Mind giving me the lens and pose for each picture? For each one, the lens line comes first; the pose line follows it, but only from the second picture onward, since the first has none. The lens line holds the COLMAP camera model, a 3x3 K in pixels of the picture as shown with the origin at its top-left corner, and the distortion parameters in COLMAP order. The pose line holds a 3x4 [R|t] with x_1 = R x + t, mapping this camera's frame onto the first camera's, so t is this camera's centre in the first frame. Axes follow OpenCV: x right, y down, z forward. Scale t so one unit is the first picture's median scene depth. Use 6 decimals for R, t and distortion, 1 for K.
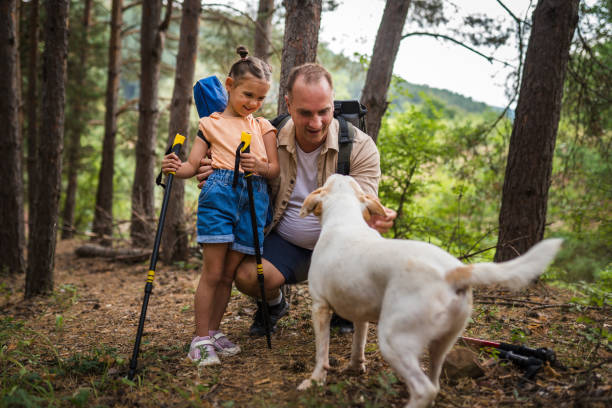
lens RADIAL K [[586.6, 0, 306.0], [0, 586.6, 204.0], [0, 0, 1]] dist [-0.082171, 0.128204]
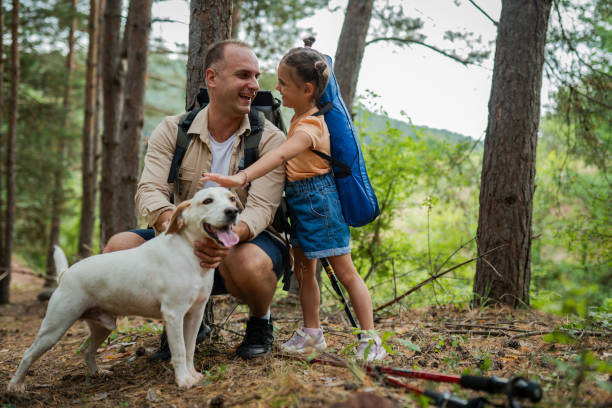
lens RADIAL K [[586.6, 0, 306.0], [0, 586.6, 204.0], [0, 0, 1]] dist [-0.082171, 0.128204]
pose [[0.999472, -0.031762, -0.006892, 0.067379], [0.031137, 0.996532, -0.077165, 0.029414], [0.009319, 0.076909, 0.996995, 0.112990]]
